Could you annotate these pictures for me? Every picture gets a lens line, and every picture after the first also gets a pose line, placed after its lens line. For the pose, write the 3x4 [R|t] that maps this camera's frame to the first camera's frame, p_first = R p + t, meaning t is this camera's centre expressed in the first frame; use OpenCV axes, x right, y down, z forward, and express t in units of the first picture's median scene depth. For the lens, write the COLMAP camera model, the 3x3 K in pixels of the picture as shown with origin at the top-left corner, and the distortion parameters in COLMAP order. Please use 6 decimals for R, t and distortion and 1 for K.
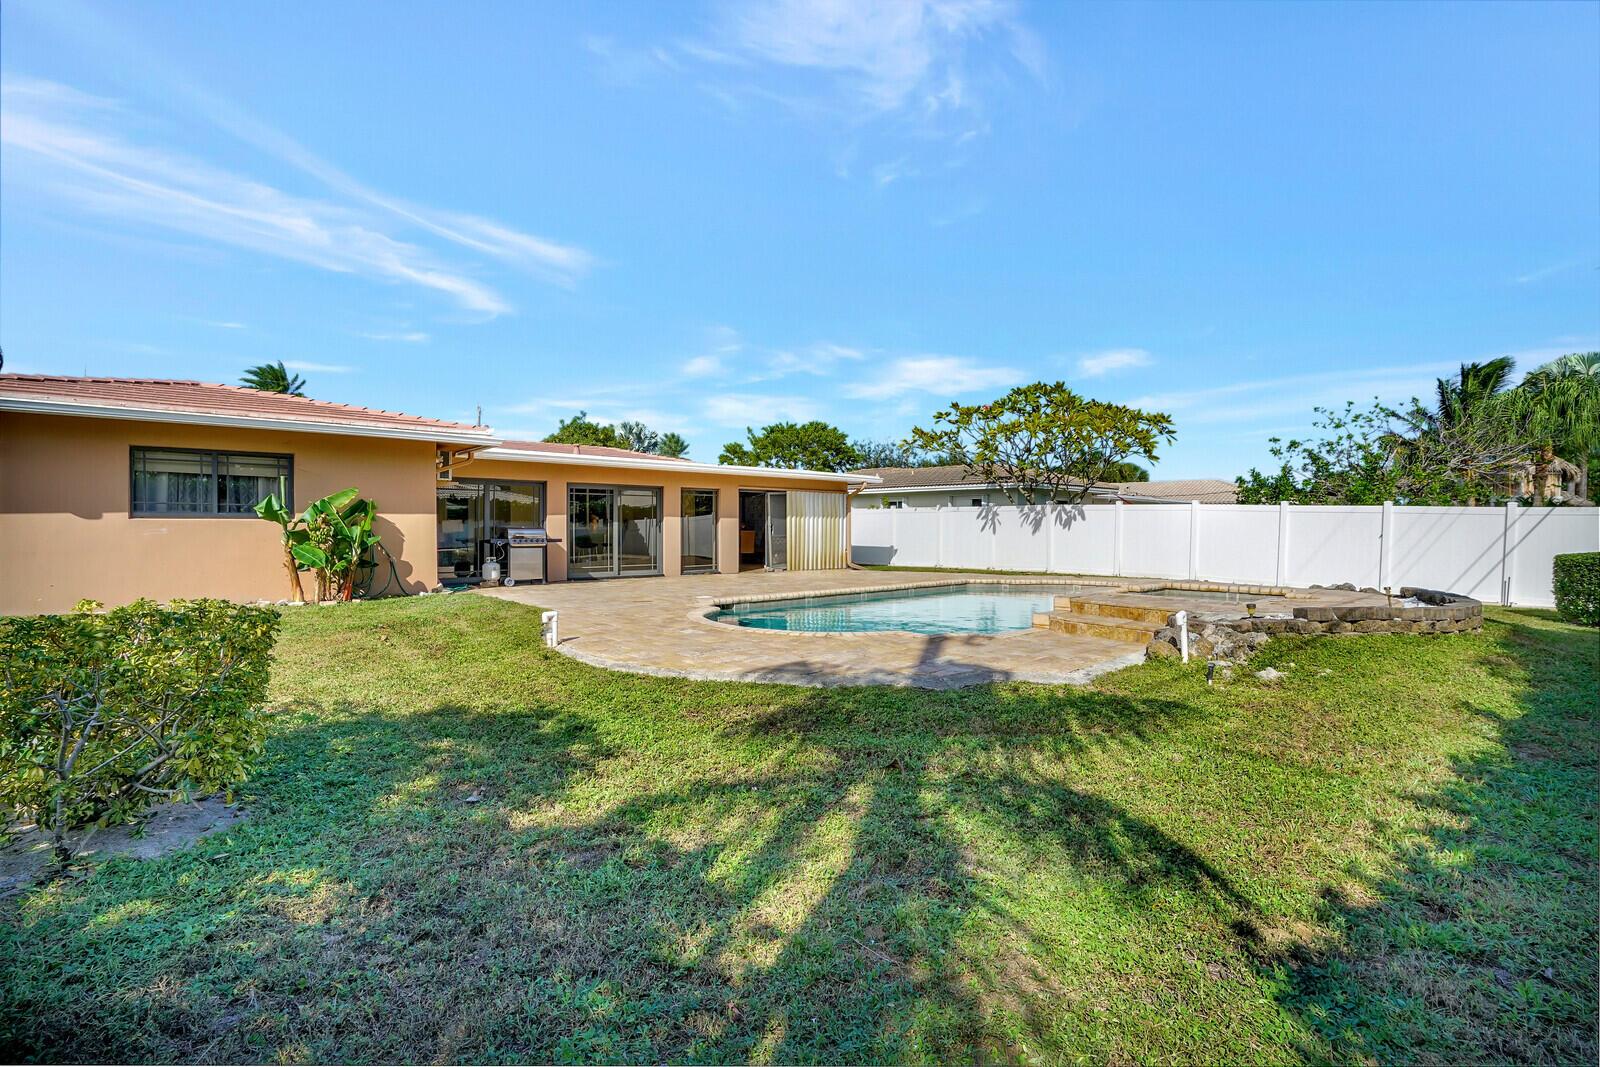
lens RADIAL K [[762.1, 0, 788.7], [0, 762.1, 522.4], [0, 0, 1]] dist [-0.058883, 0.024728]
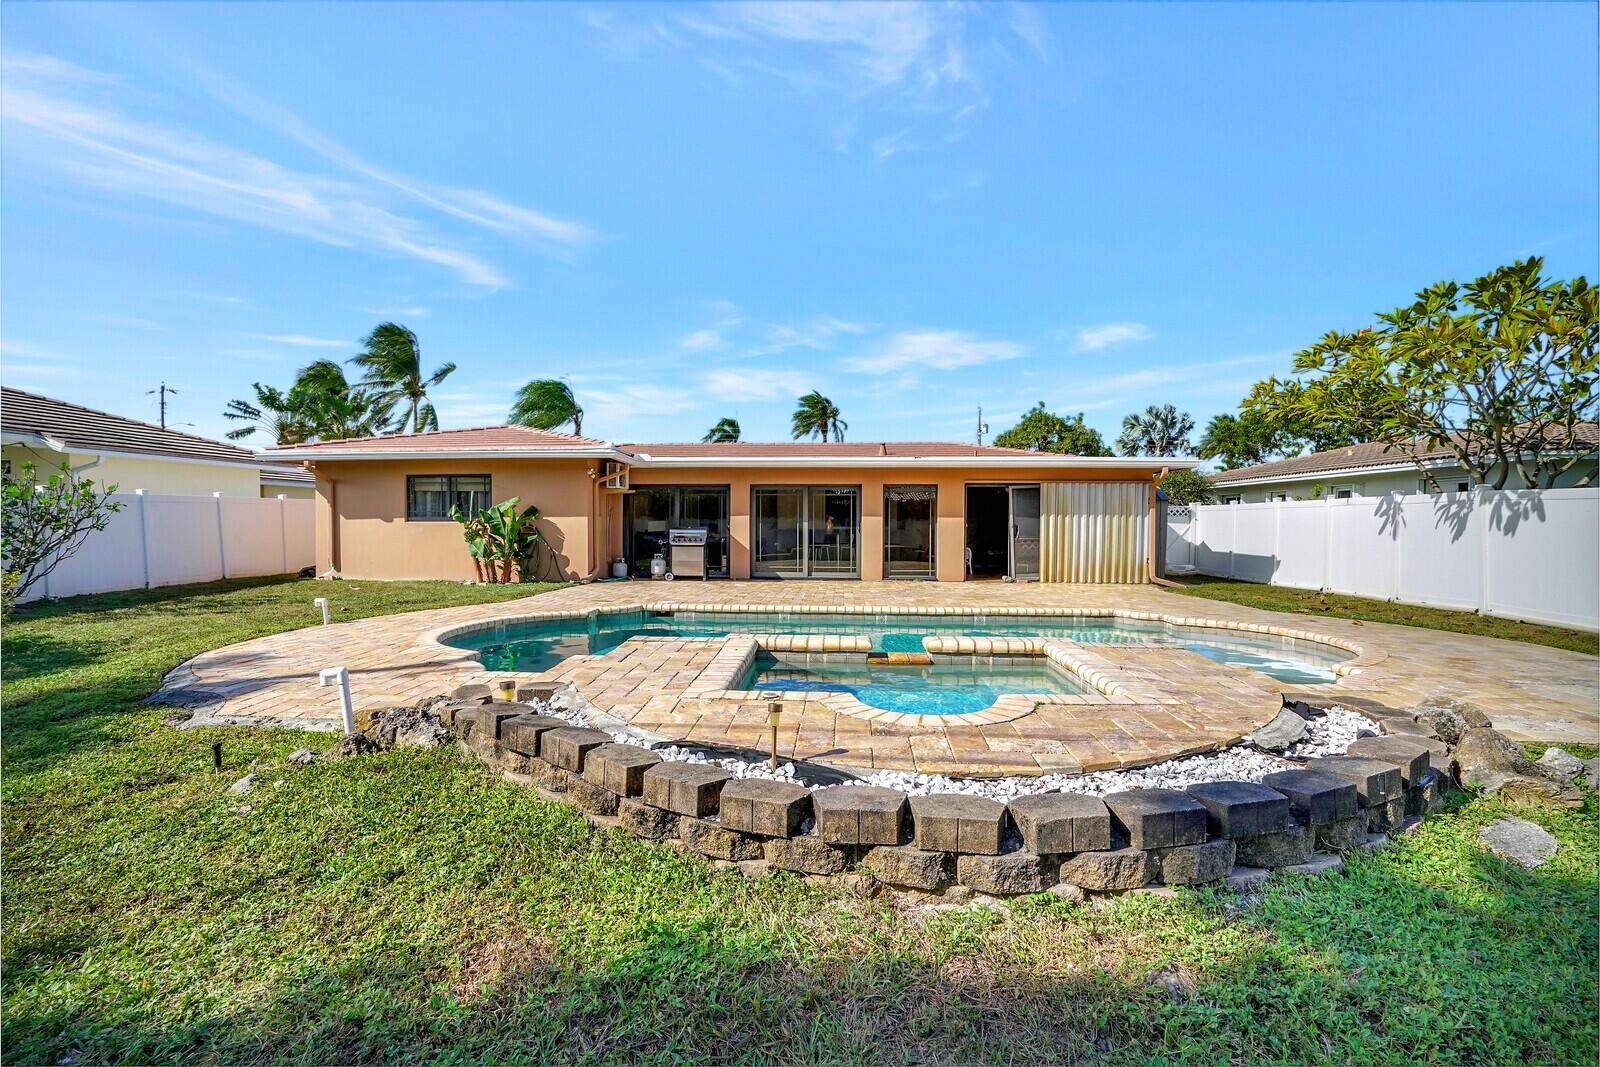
lens RADIAL K [[762.1, 0, 788.7], [0, 762.1, 522.4], [0, 0, 1]] dist [-0.058883, 0.024728]
pose [[0.687802, 0.000653, -0.725898, 0.449733], [0.002968, 0.999989, 0.003712, -0.003879], [0.725892, -0.004708, 0.687792, 0.289583]]
